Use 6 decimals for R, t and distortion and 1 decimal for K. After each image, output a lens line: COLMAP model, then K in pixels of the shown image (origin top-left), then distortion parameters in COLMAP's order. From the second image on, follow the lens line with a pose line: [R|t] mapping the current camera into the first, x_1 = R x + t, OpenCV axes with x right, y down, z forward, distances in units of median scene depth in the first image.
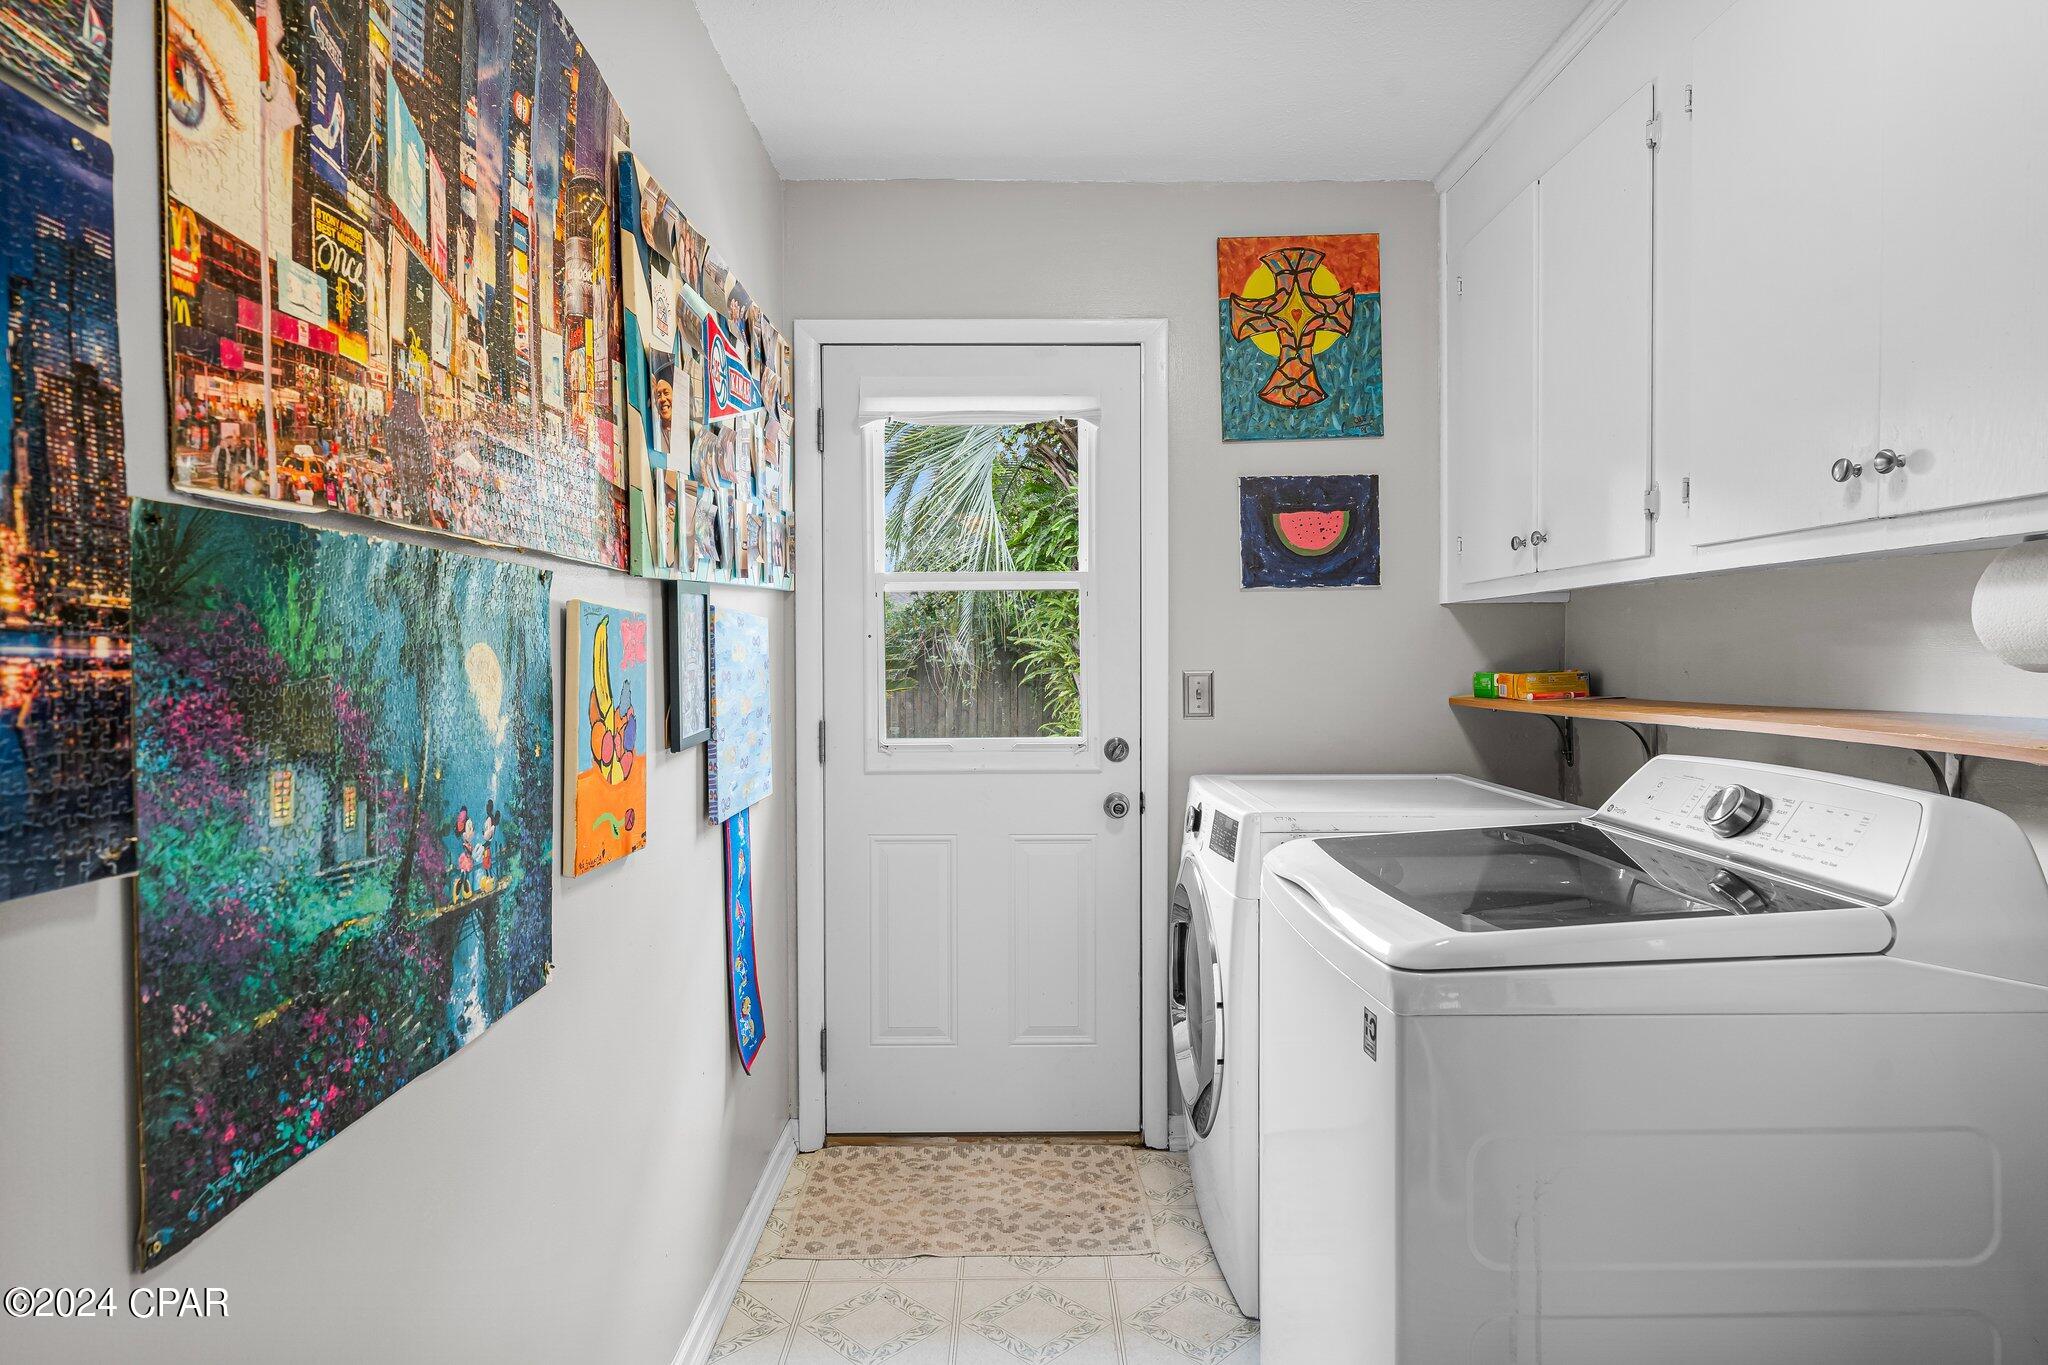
lens RADIAL K [[1154.2, 0, 1026.4], [0, 1154.2, 668.6], [0, 0, 1]] dist [-0.004071, -0.000670]
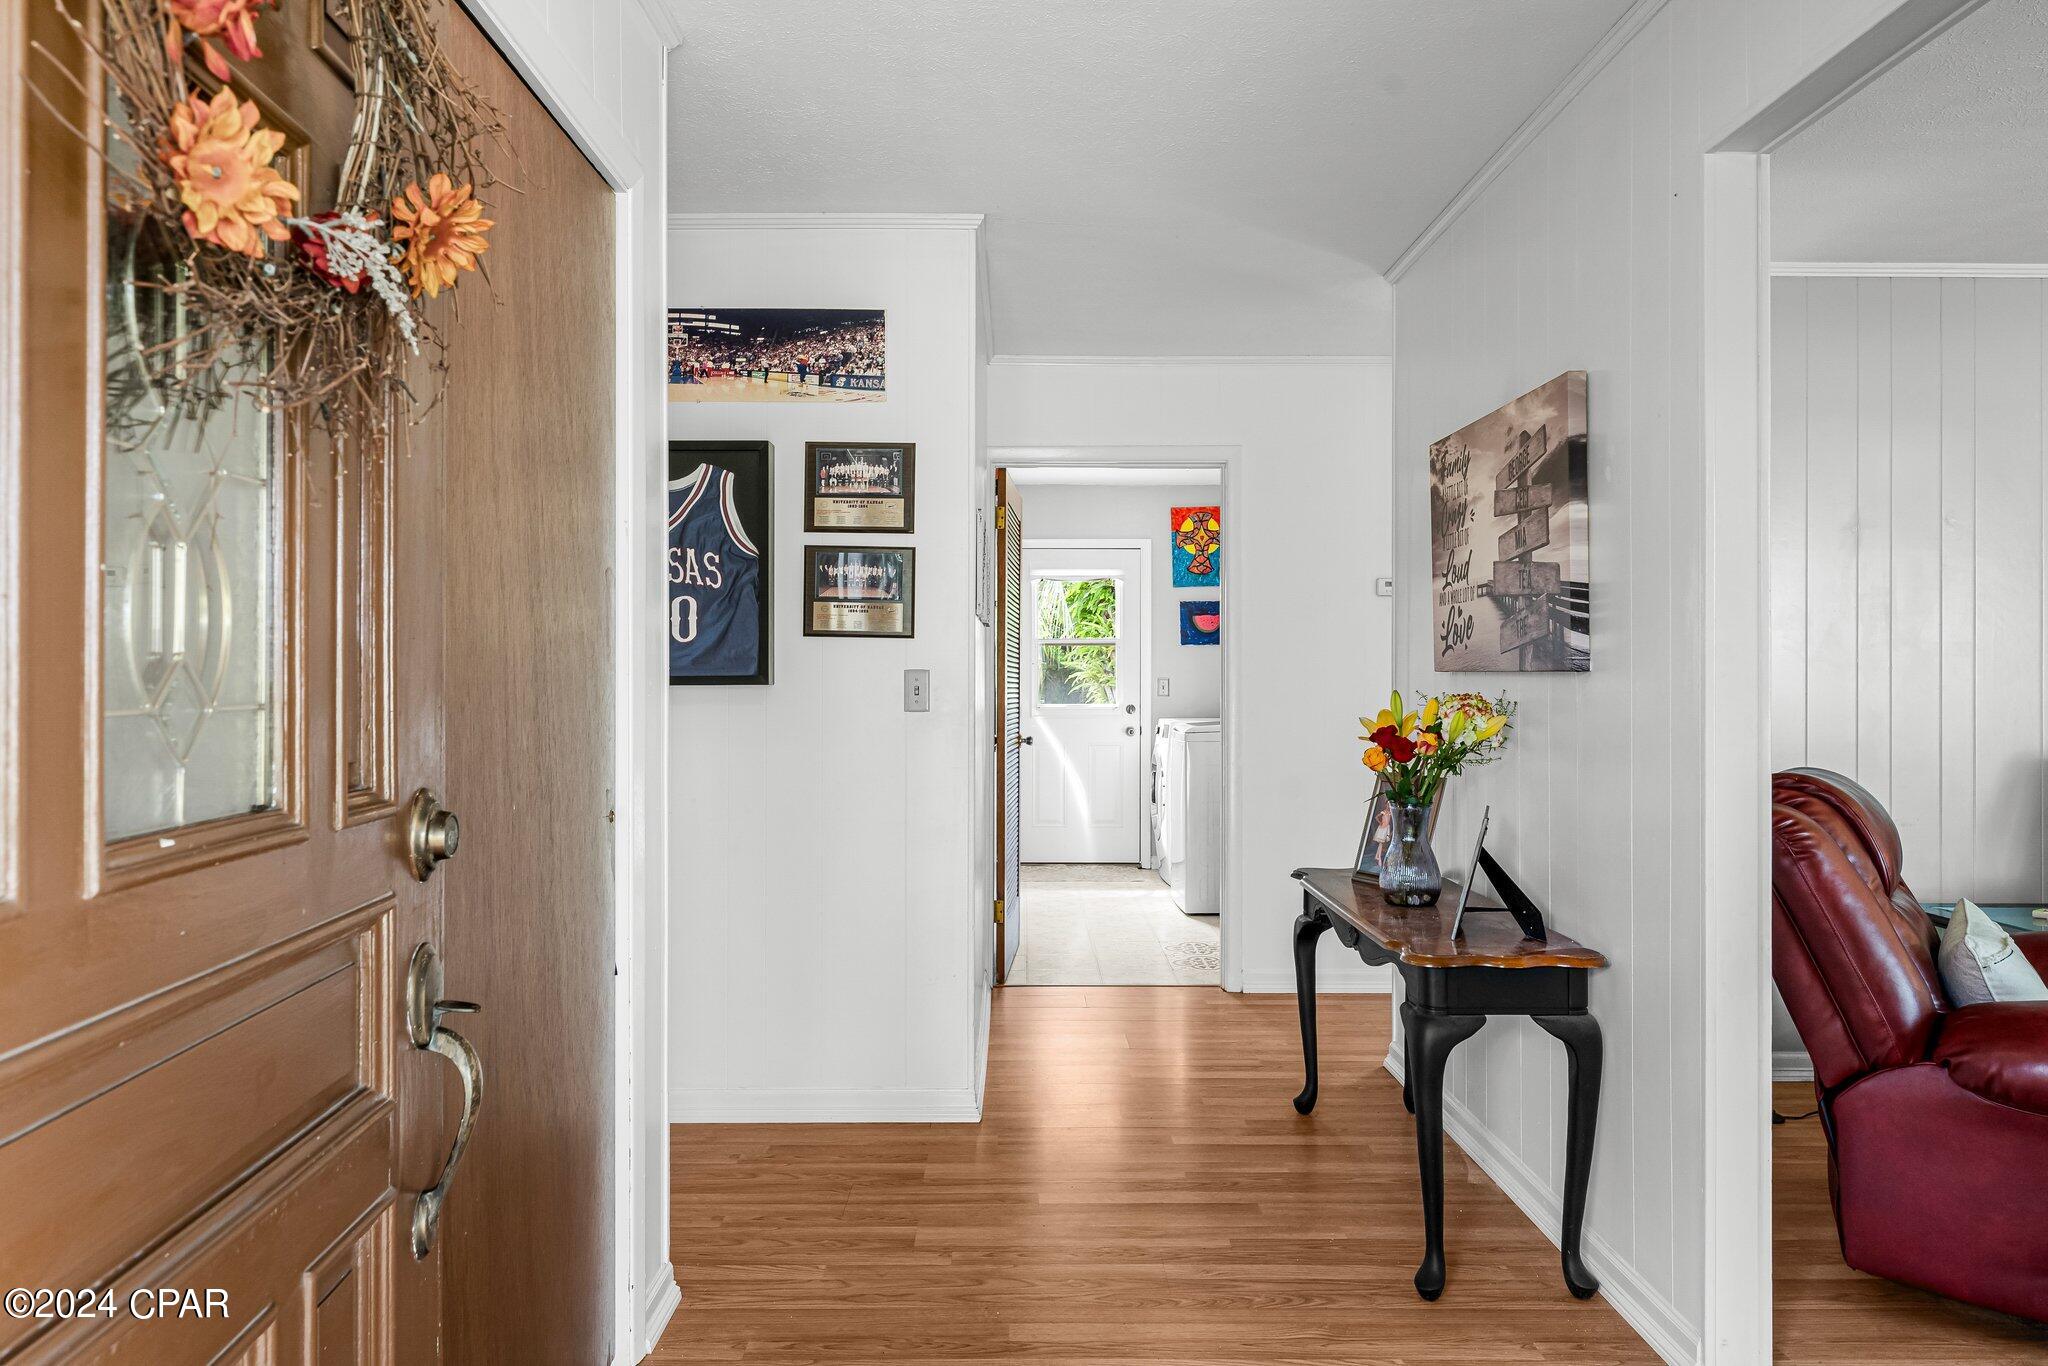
lens RADIAL K [[1367.7, 0, 1006.1], [0, 1367.7, 678.1], [0, 0, 1]] dist [0.008835, 0.000620]
pose [[0.999796, 0.004699, -0.019627, -0.136088], [-0.004961, 0.999899, -0.013334, 0.044470], [0.019563, 0.013429, 0.999718, -2.009451]]
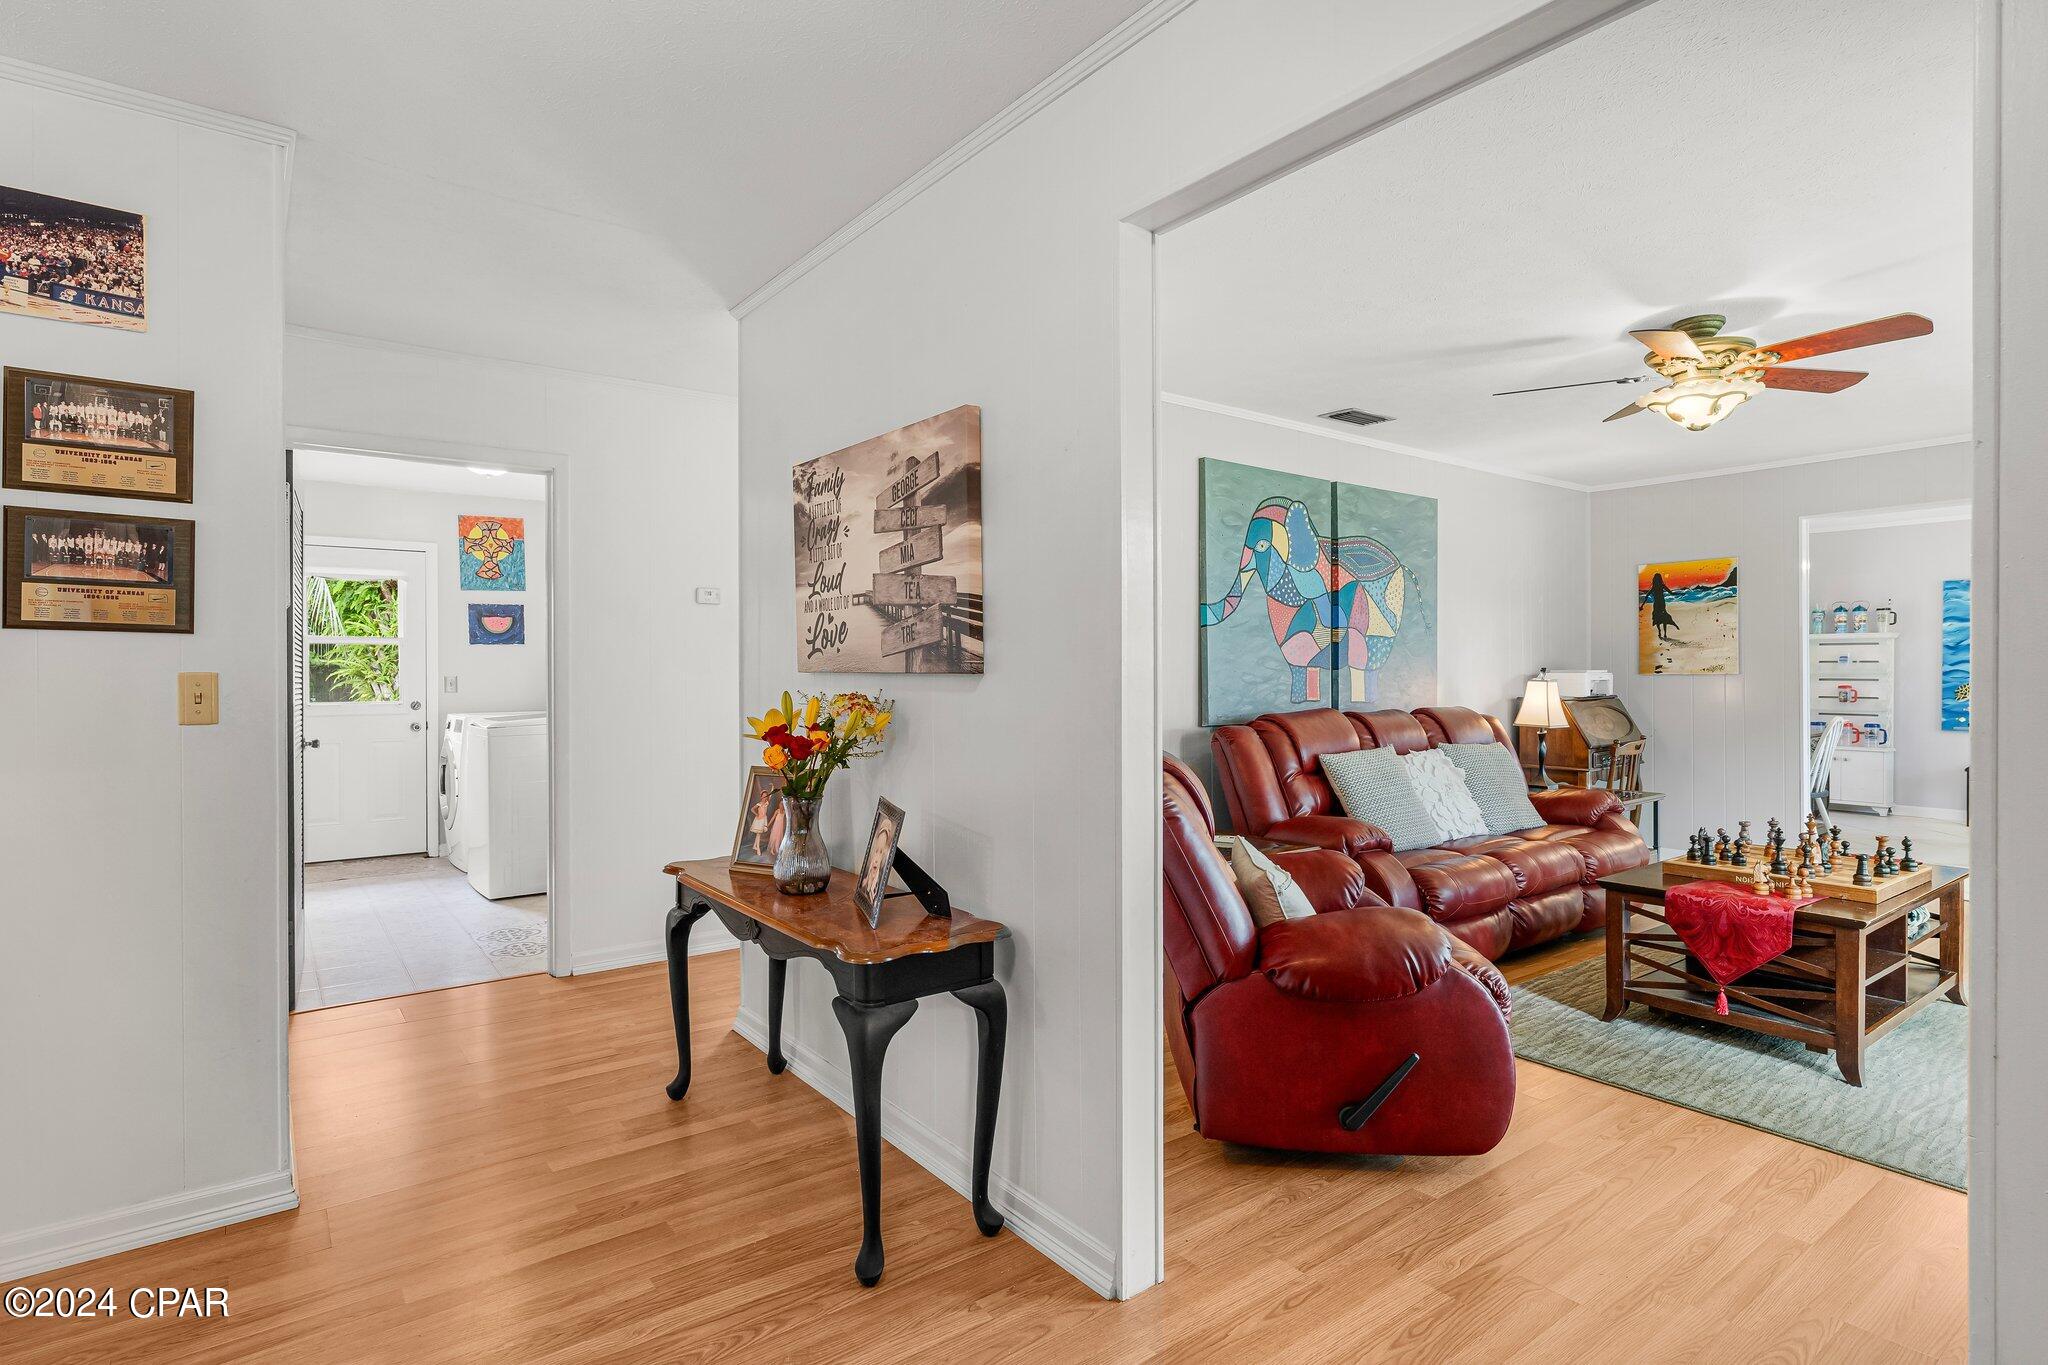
lens RADIAL K [[1041.4, 0, 1011.3], [0, 1041.4, 677.6], [0, 0, 1]] dist [0.002679, 0.000572]
pose [[0.811820, -0.001485, 0.583906, -0.207788], [0.007069, 0.999948, -0.007286, 0.034241], [-0.583865, 0.010043, 0.811789, -1.726590]]
